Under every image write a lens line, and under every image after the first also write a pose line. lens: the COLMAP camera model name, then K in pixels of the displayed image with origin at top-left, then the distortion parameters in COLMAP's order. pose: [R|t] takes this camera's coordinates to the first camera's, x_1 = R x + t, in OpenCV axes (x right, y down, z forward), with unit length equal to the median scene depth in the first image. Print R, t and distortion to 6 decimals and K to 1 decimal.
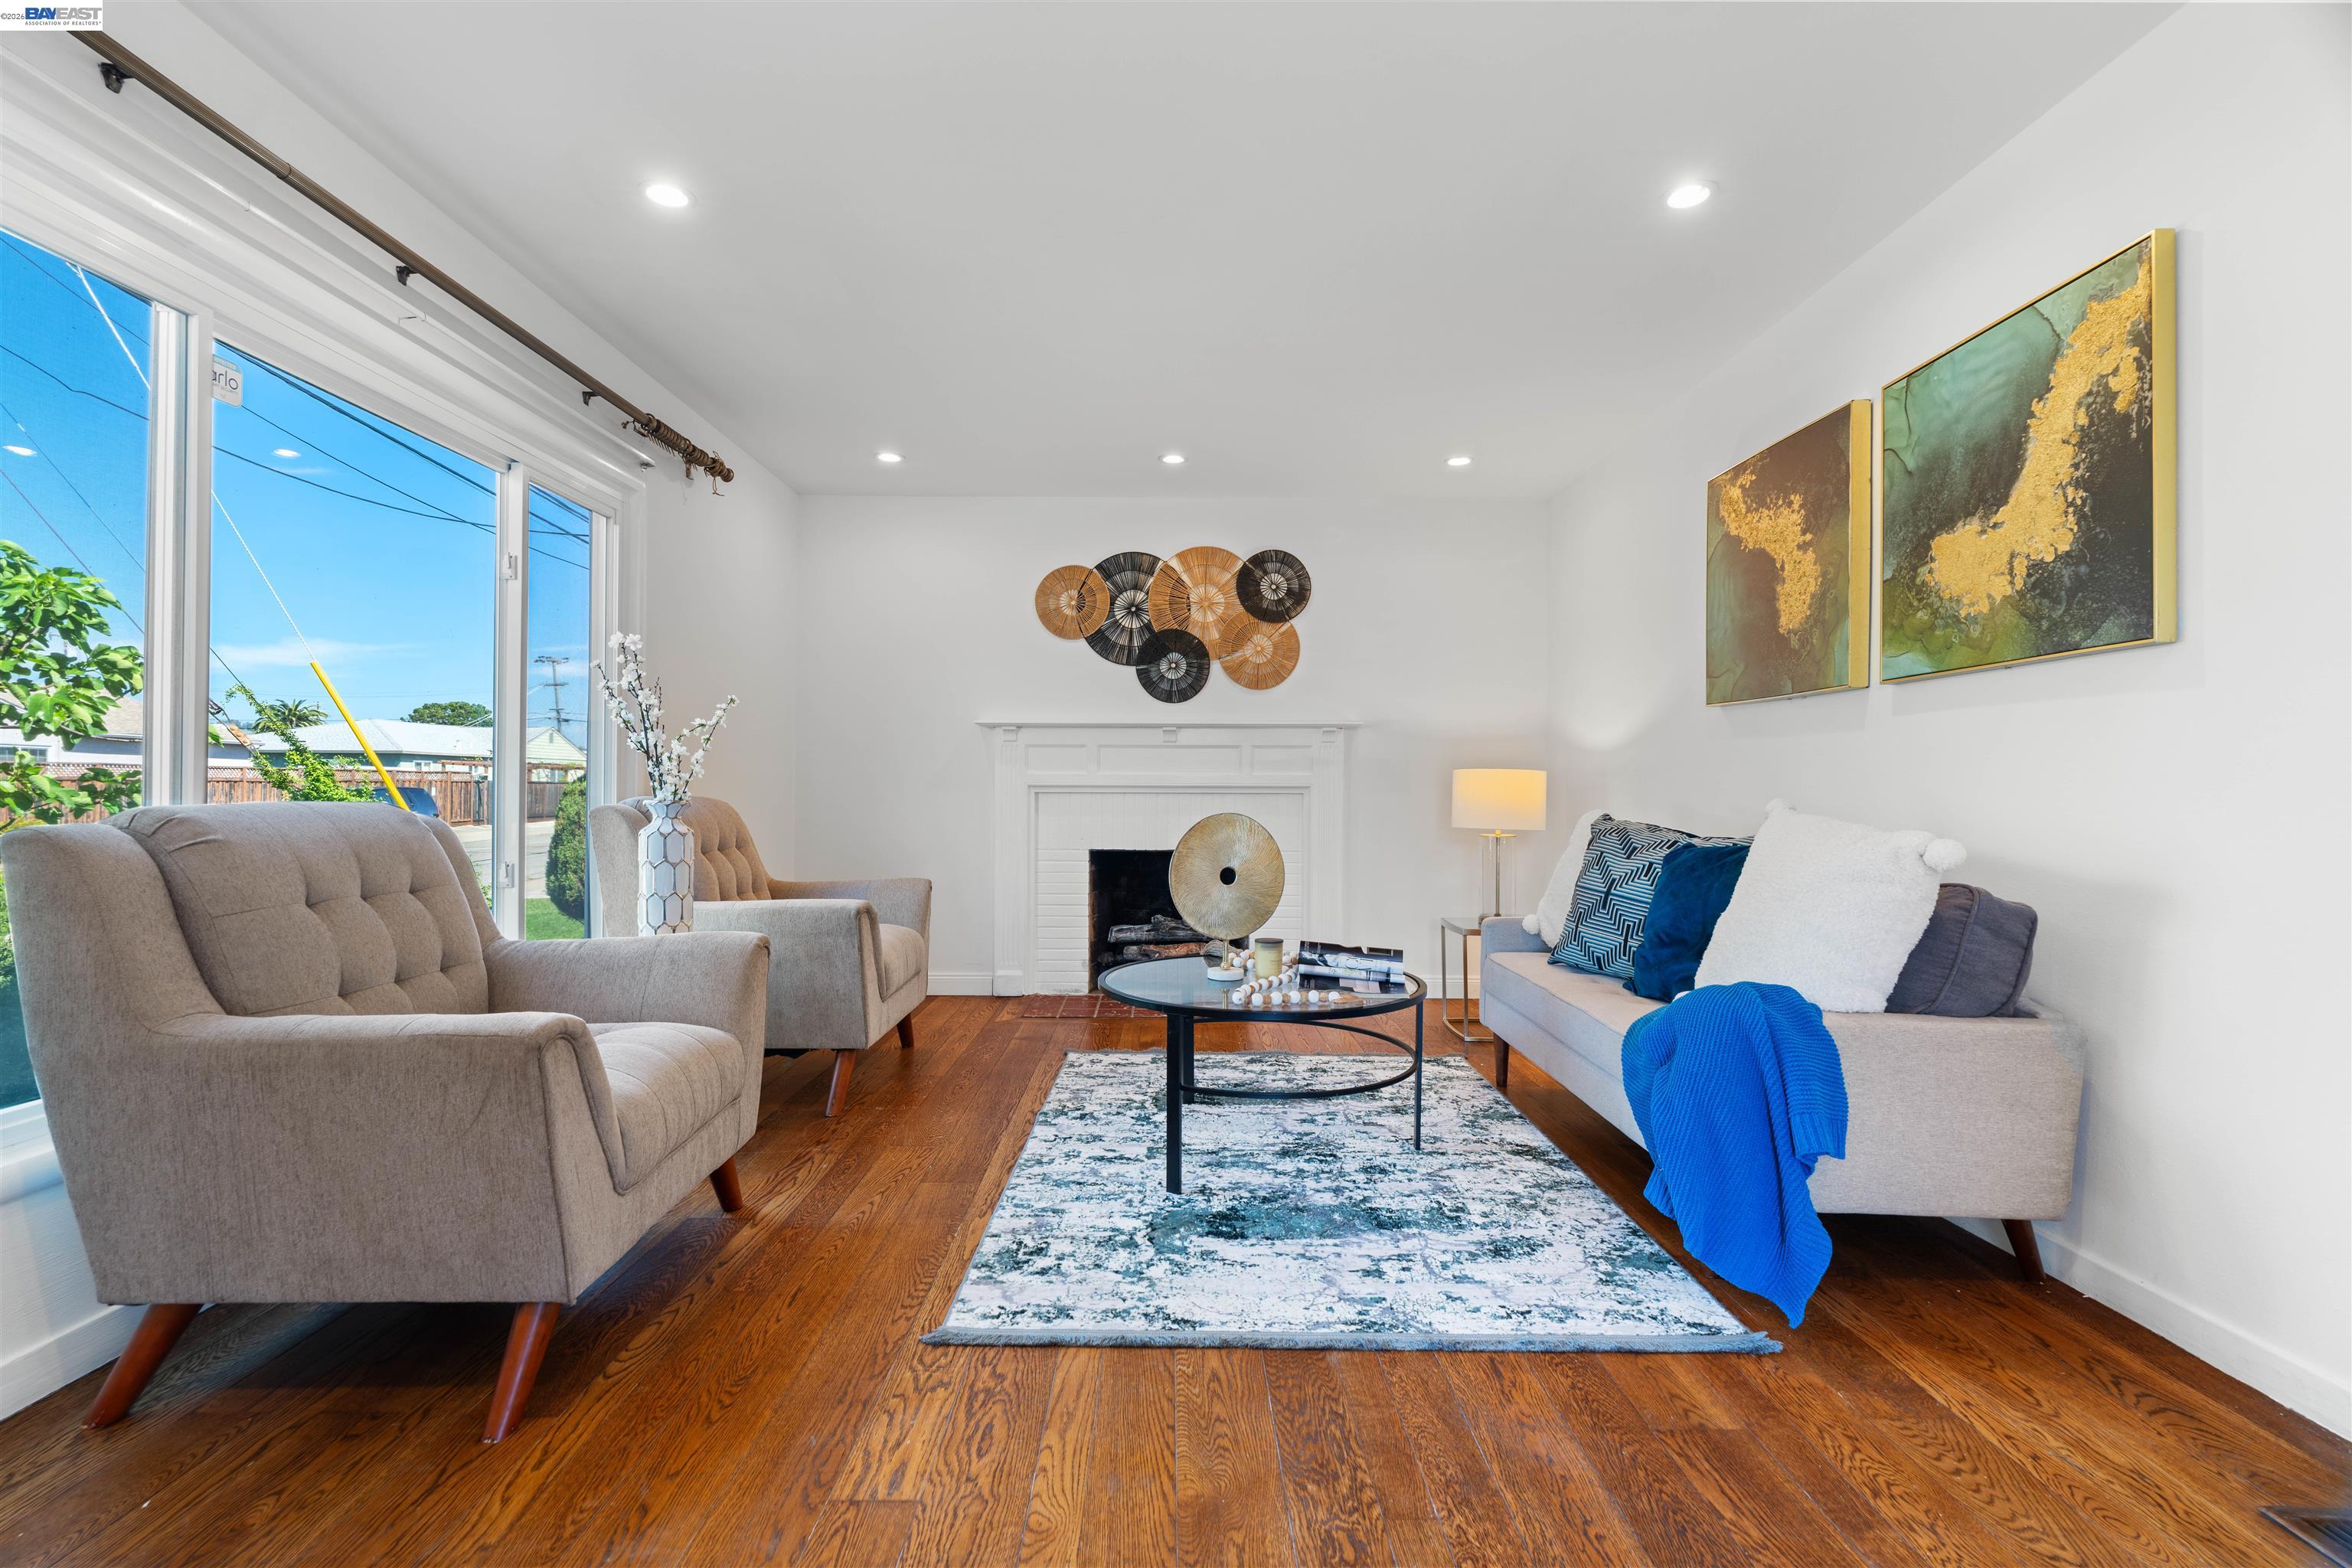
lens RADIAL K [[1061.7, 0, 1165.1], [0, 1061.7, 788.5], [0, 0, 1]] dist [-0.009950, 0.003093]
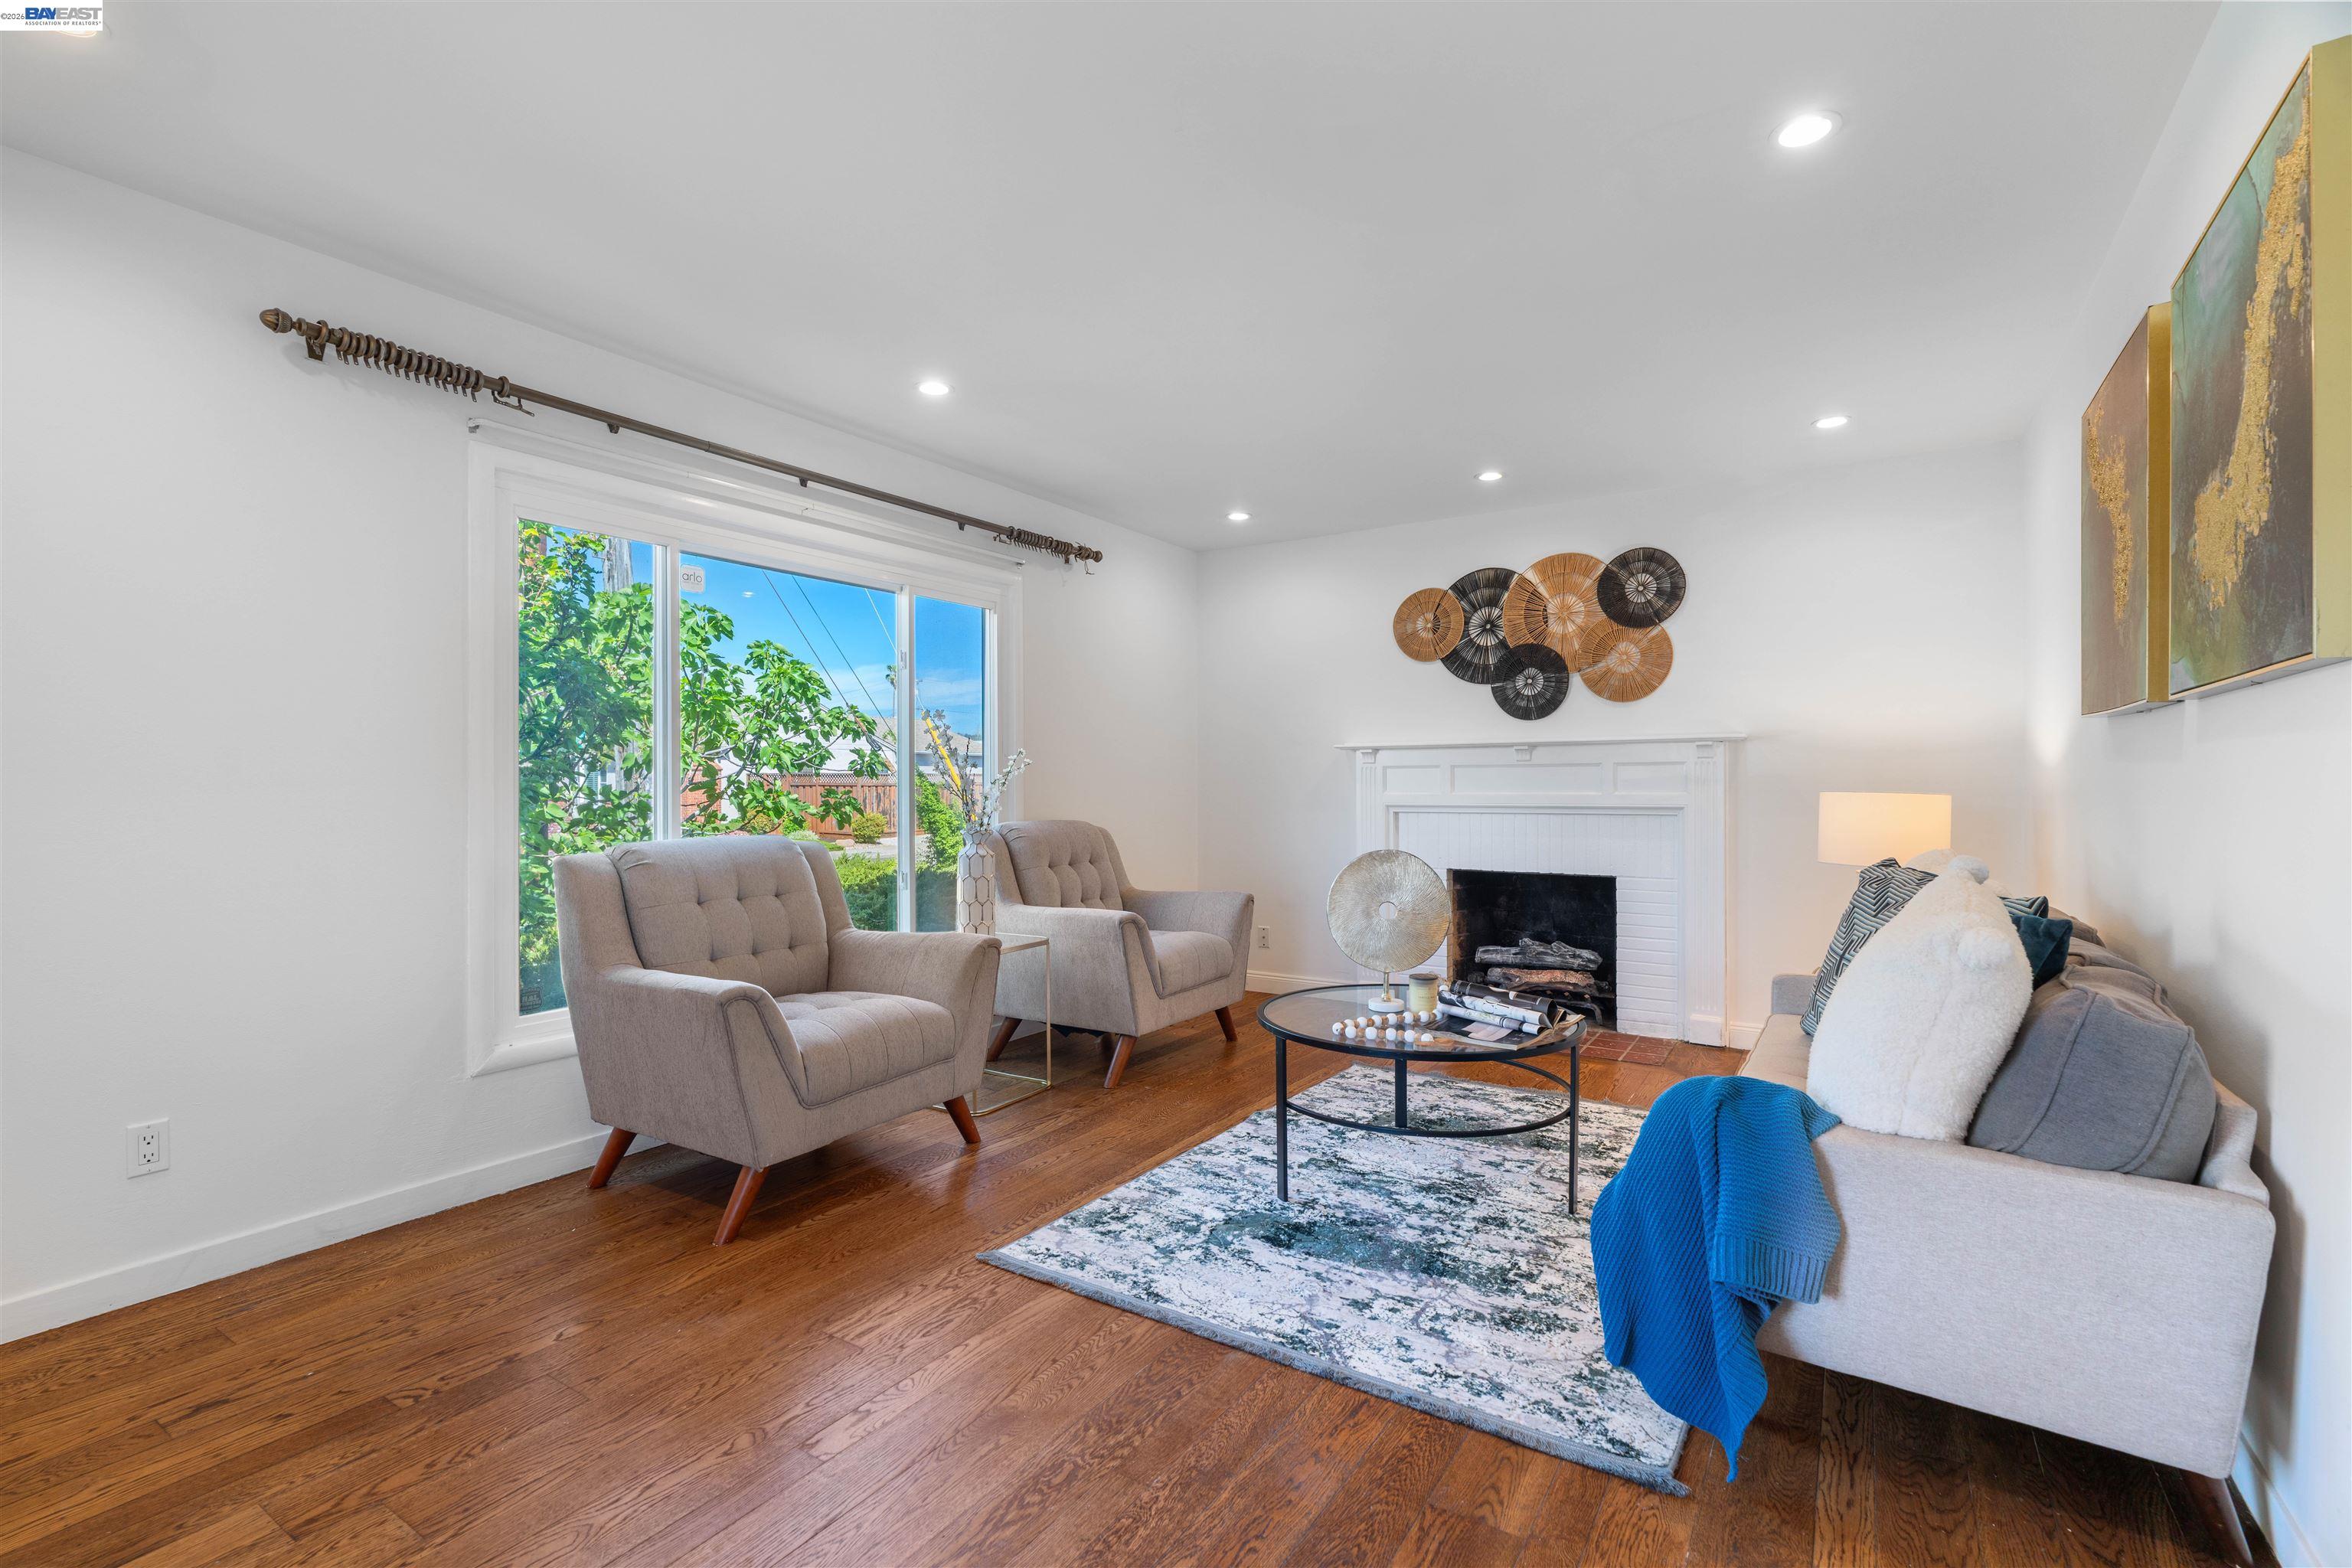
lens RADIAL K [[1061.7, 0, 1157.9], [0, 1061.7, 784.5], [0, 0, 1]] dist [-0.009950, 0.003093]
pose [[0.833705, -0.008659, -0.552142, 0.510381], [0.009664, 0.999953, -0.001090, -0.048004], [0.552126, -0.004427, 0.833749, 0.016209]]
